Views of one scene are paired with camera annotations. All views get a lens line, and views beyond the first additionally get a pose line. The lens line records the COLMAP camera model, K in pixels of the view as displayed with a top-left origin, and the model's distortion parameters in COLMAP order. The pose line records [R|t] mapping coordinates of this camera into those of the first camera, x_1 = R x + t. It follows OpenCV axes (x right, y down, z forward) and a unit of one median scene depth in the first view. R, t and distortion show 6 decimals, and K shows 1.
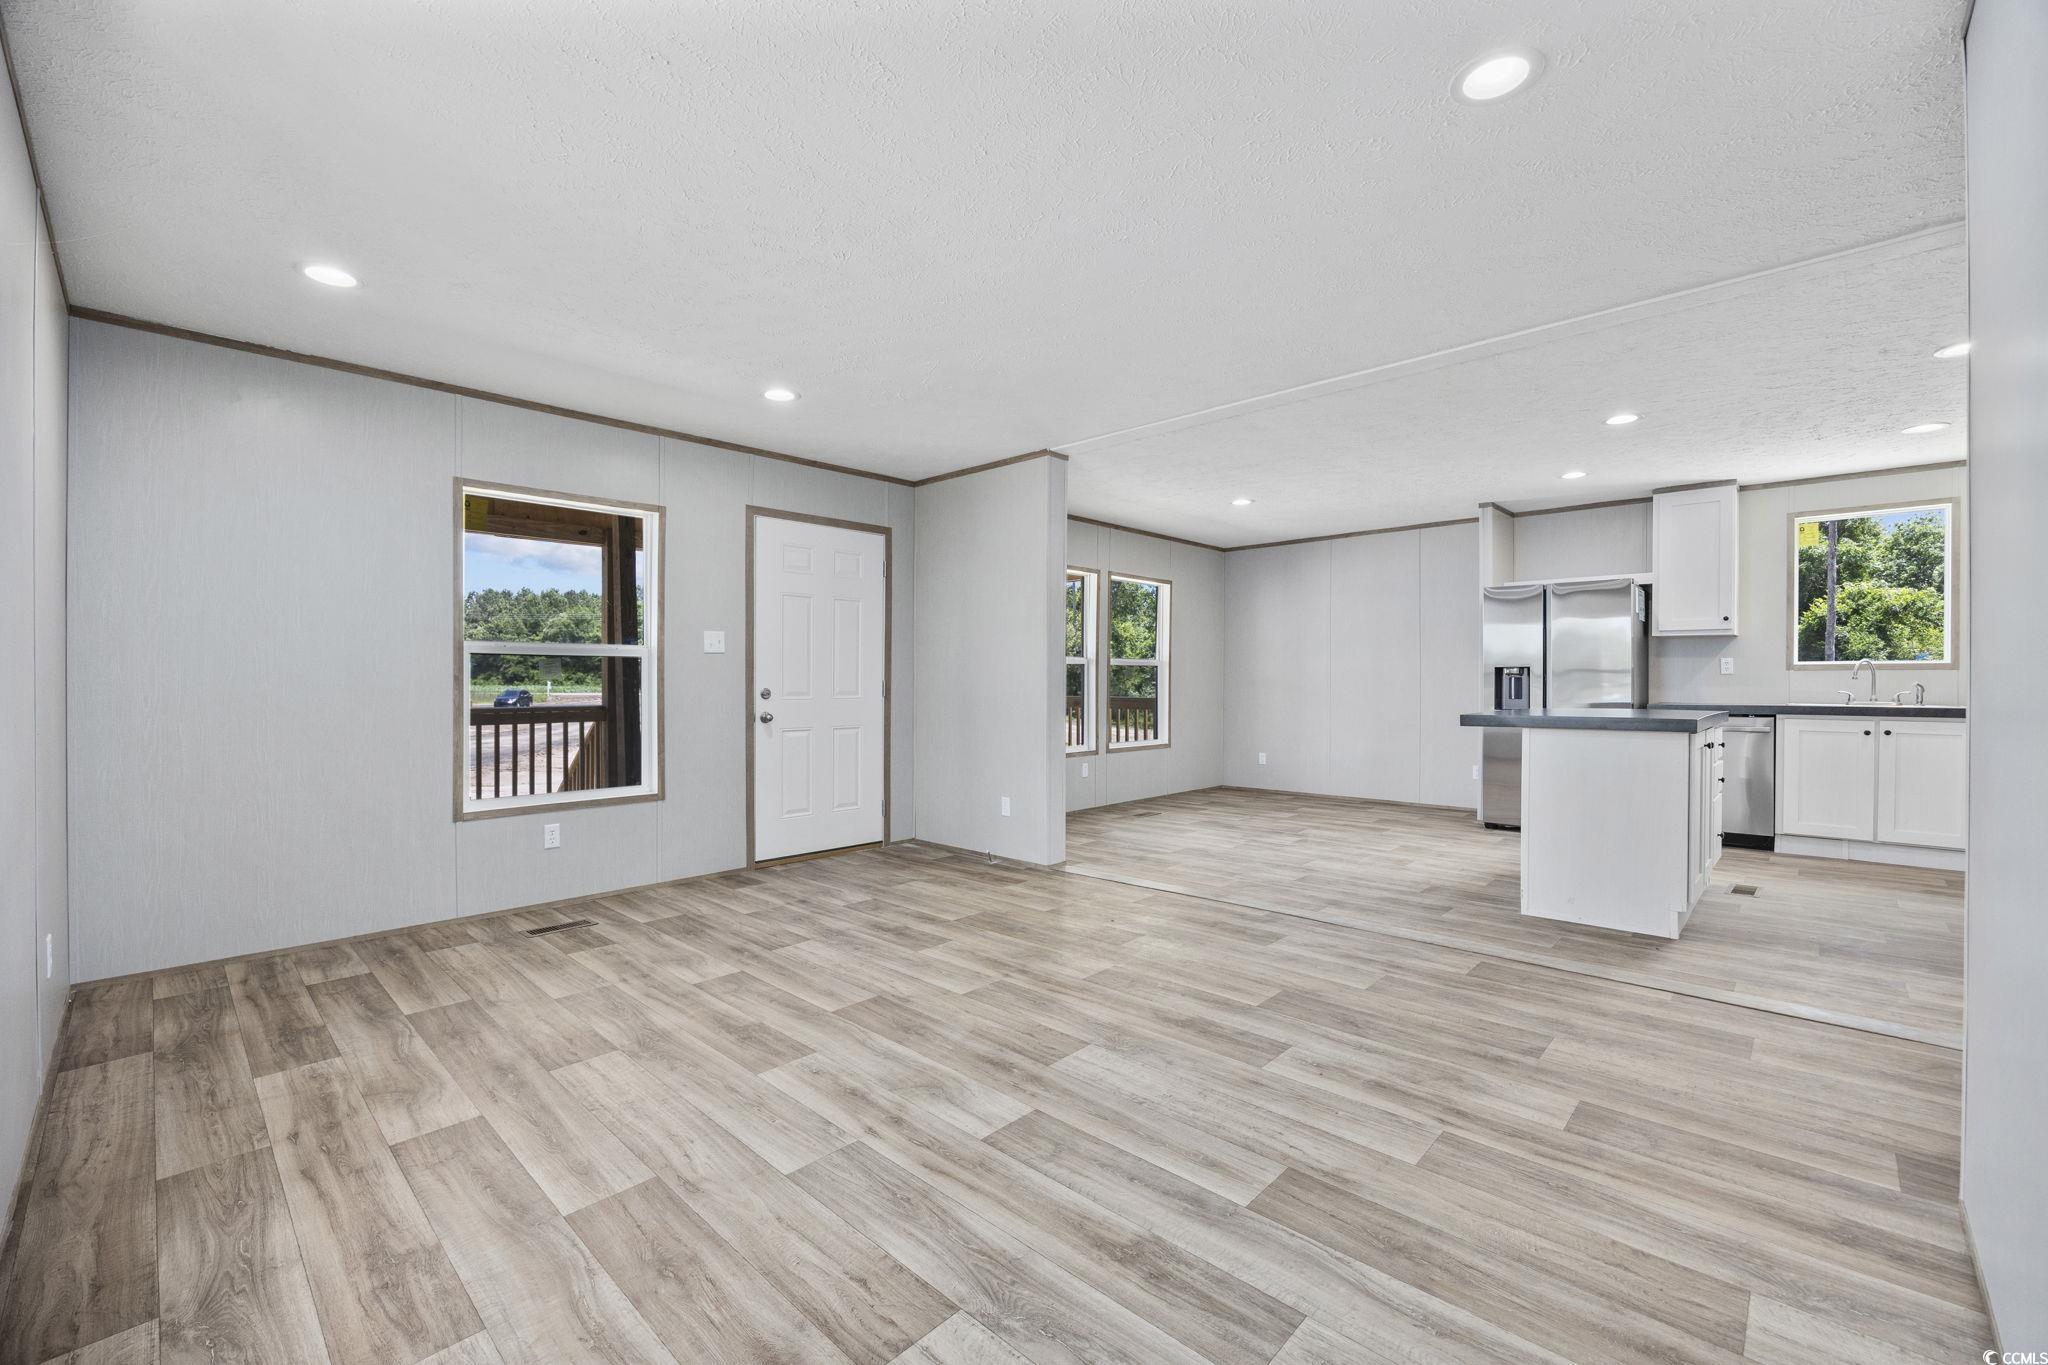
lens RADIAL K [[843.9, 0, 1050.2], [0, 843.9, 689.4], [0, 0, 1]] dist [-0.009022, 0.000296]
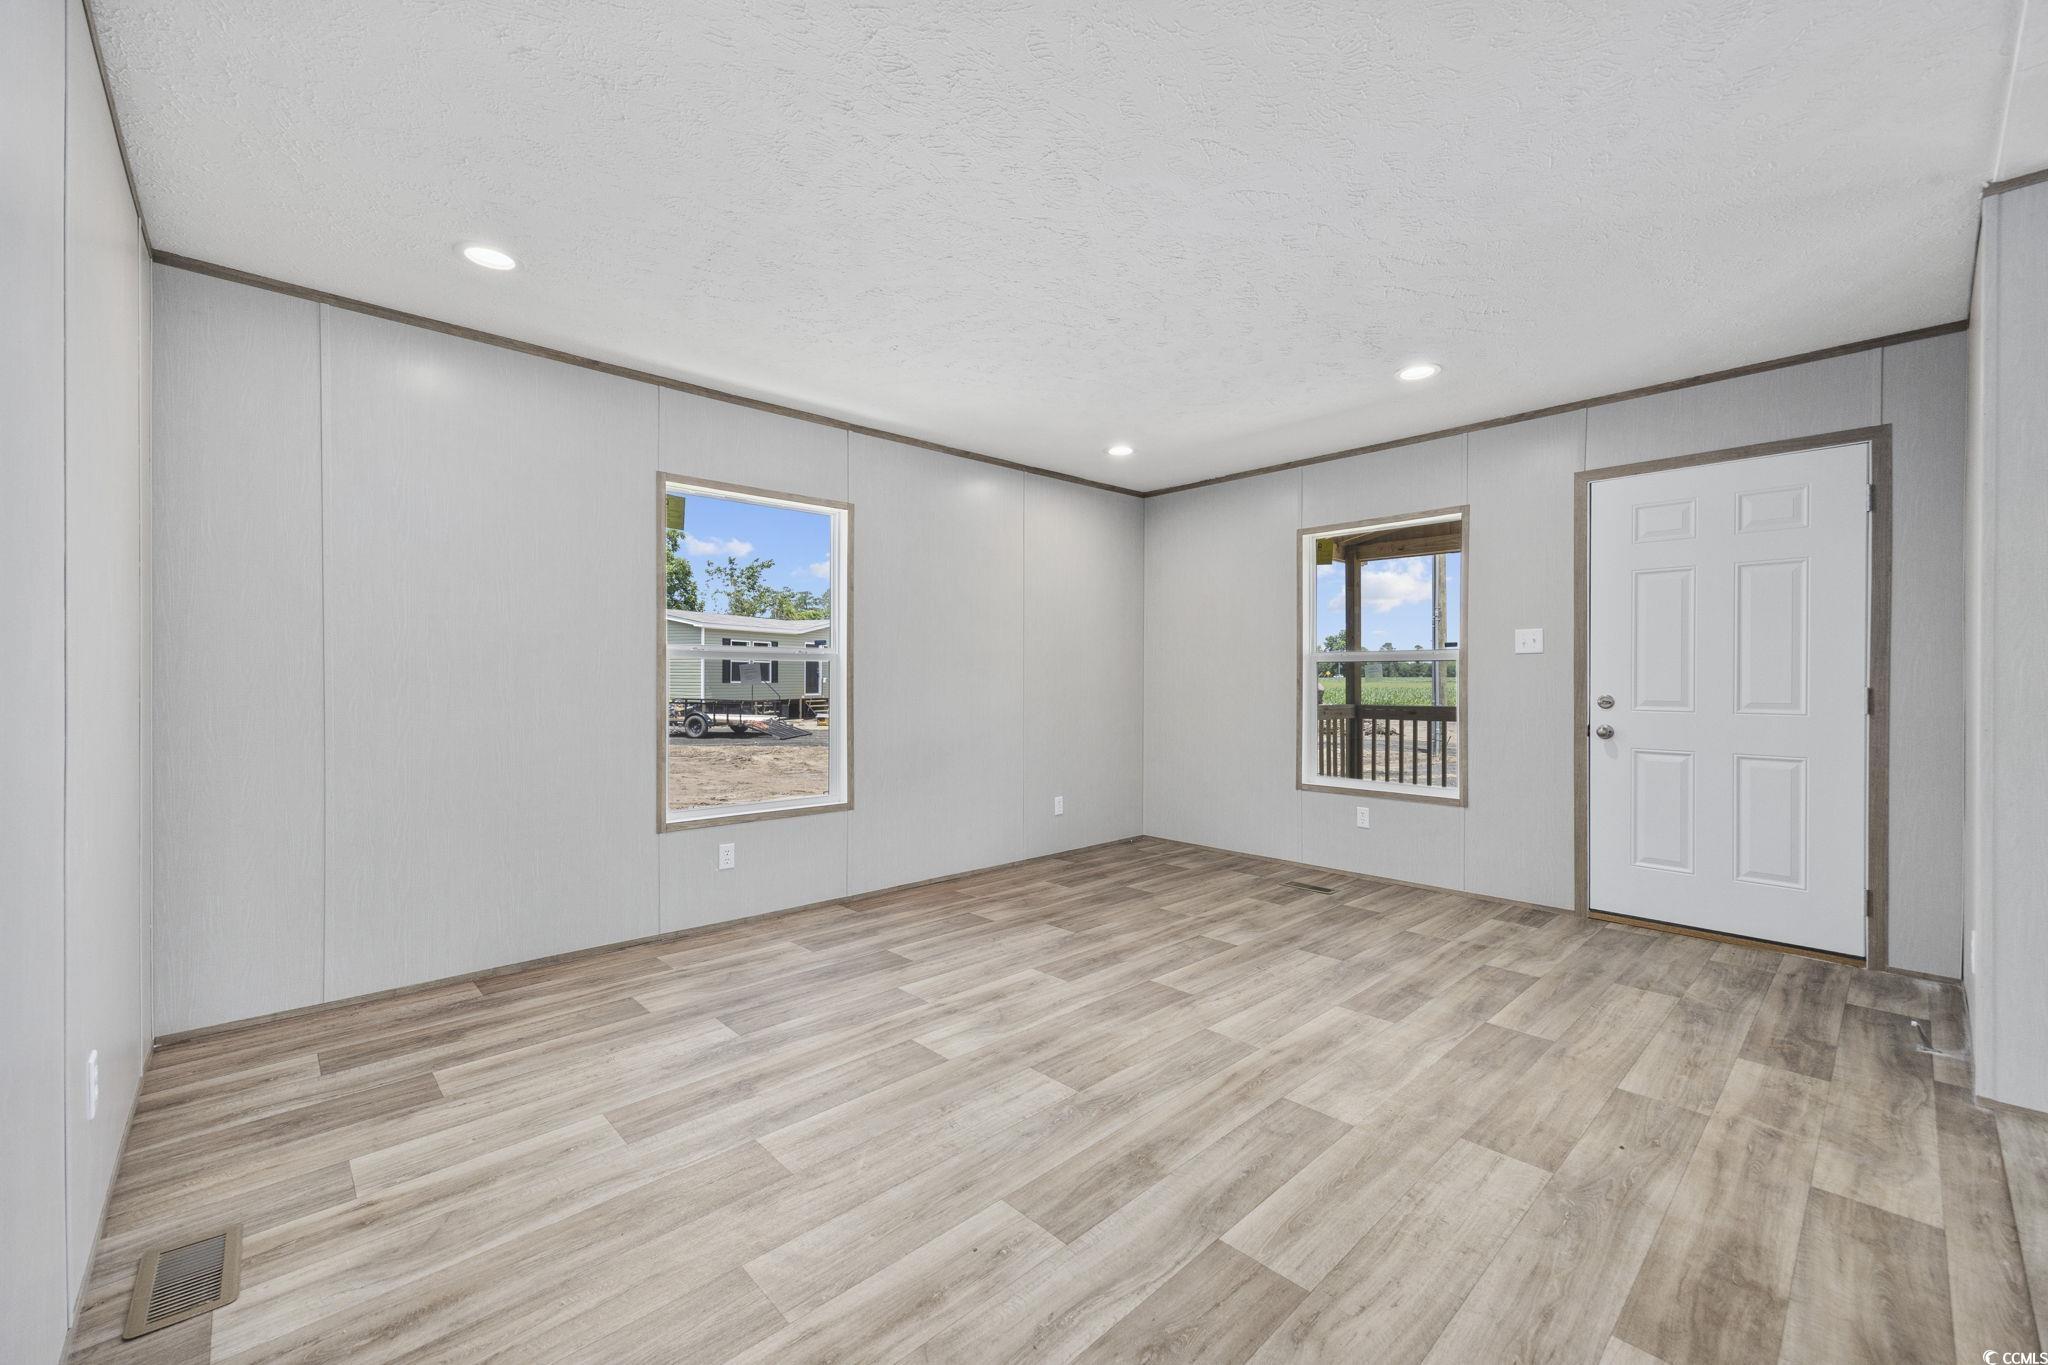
lens RADIAL K [[830.7, 0, 1033.1], [0, 830.7, 675.5], [0, 0, 1]] dist [0.008971, -0.000401]
pose [[-0.072253, -0.001101, -0.997386, 0.791391], [-0.014973, 0.999888, -0.000019, -0.018909], [0.997274, 0.014933, -0.072261, 0.850168]]
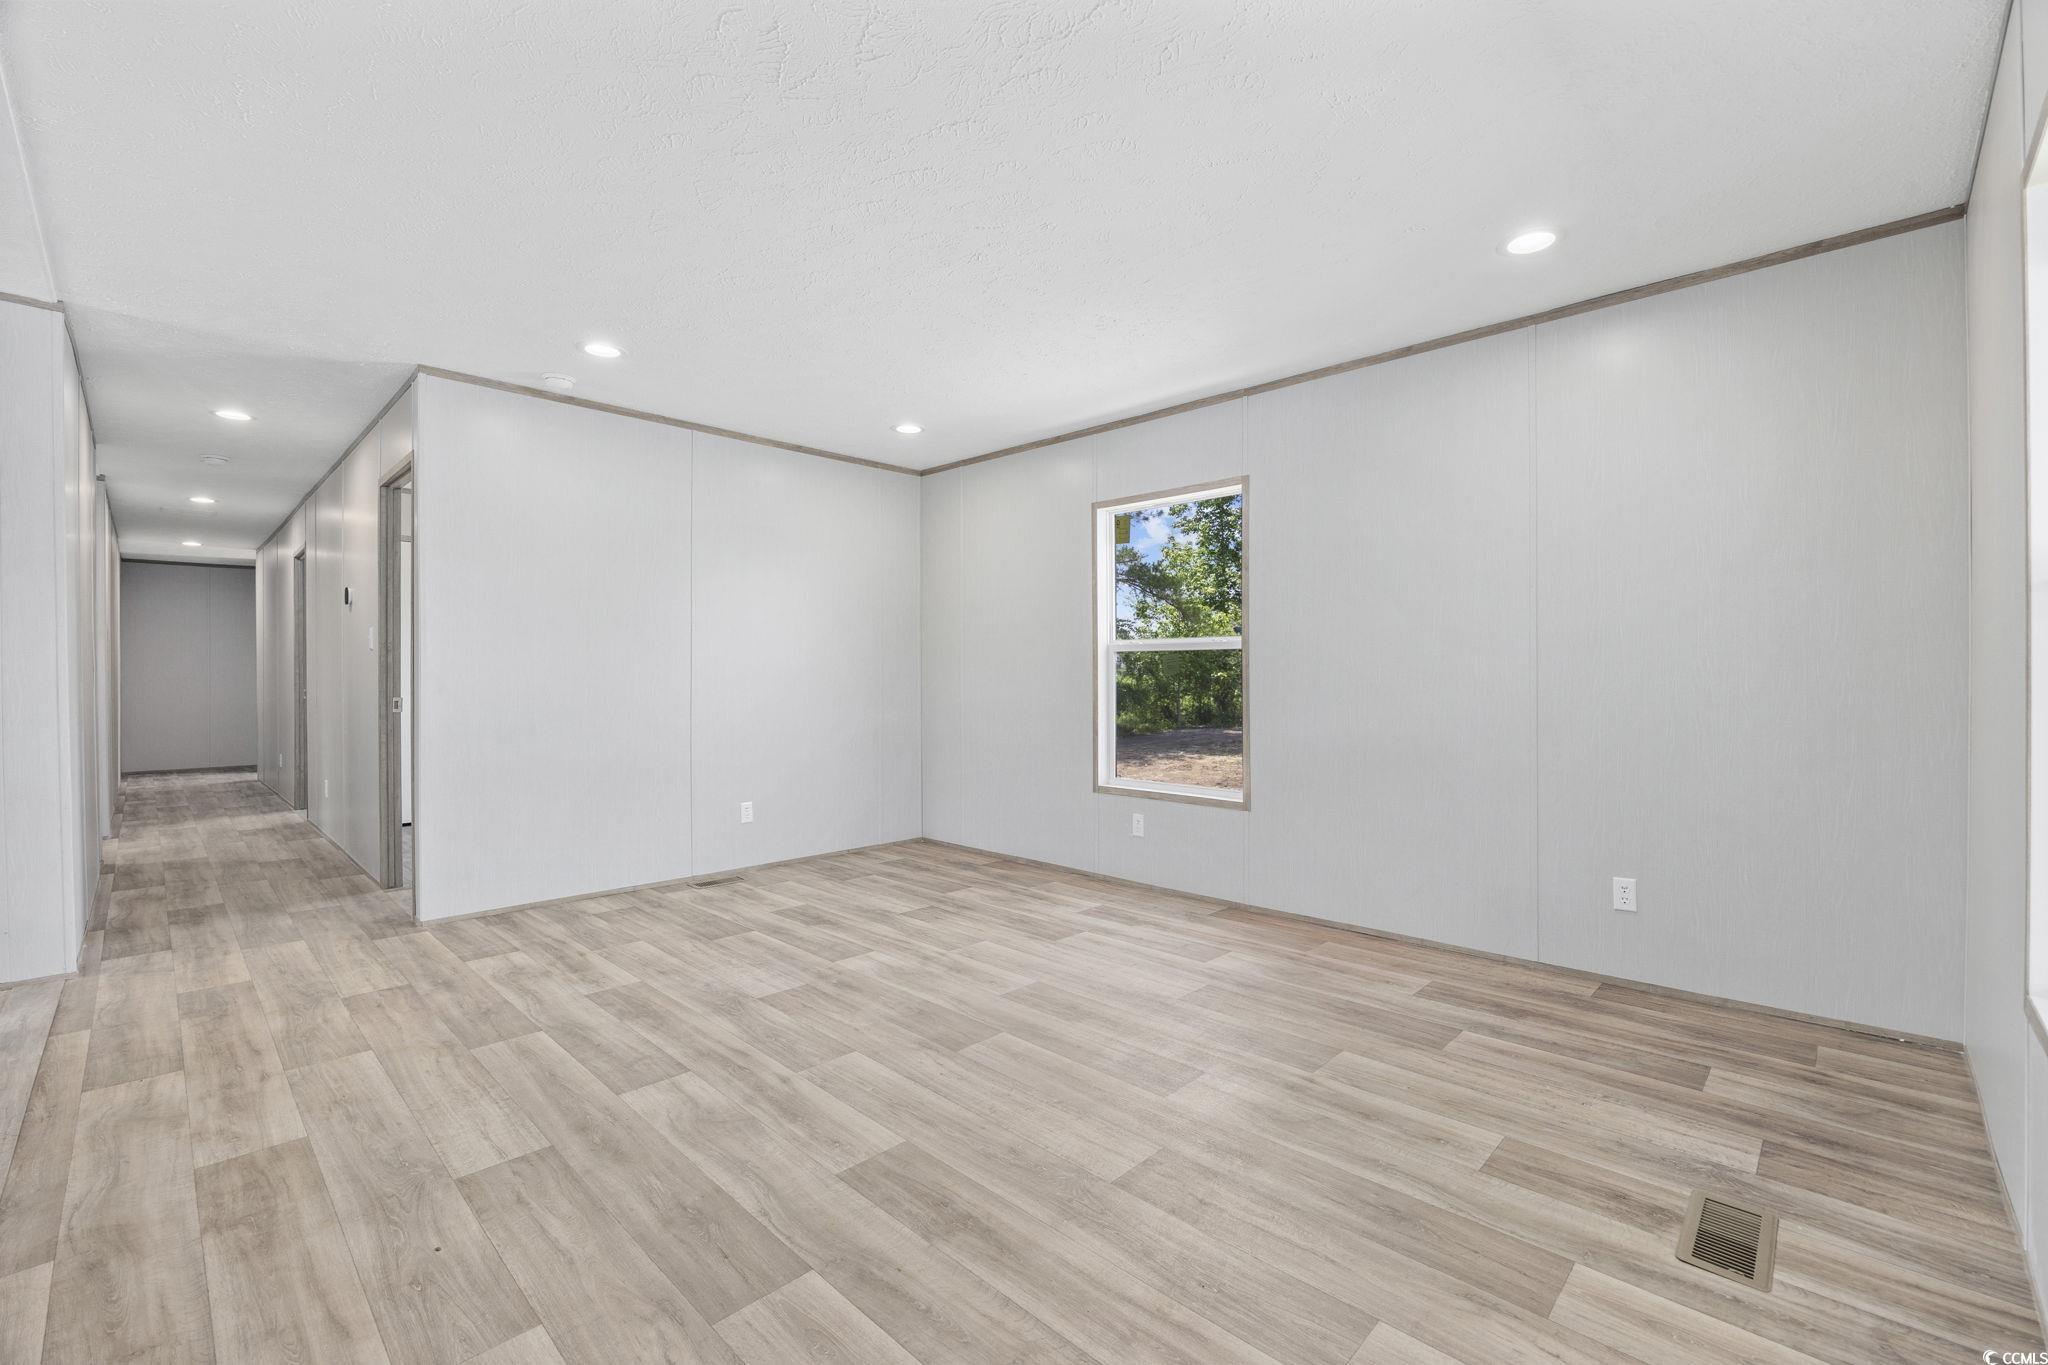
lens RADIAL K [[874.9, 0, 1029.6], [0, 874.9, 673.5], [0, 0, 1]] dist [-0.017136, 0.000786]
pose [[-0.999284, 0.007631, 0.037069, -0.302538], [0.008119, 0.999882, 0.013026, -0.018782], [-0.036965, 0.013318, -0.999228, 1.799615]]
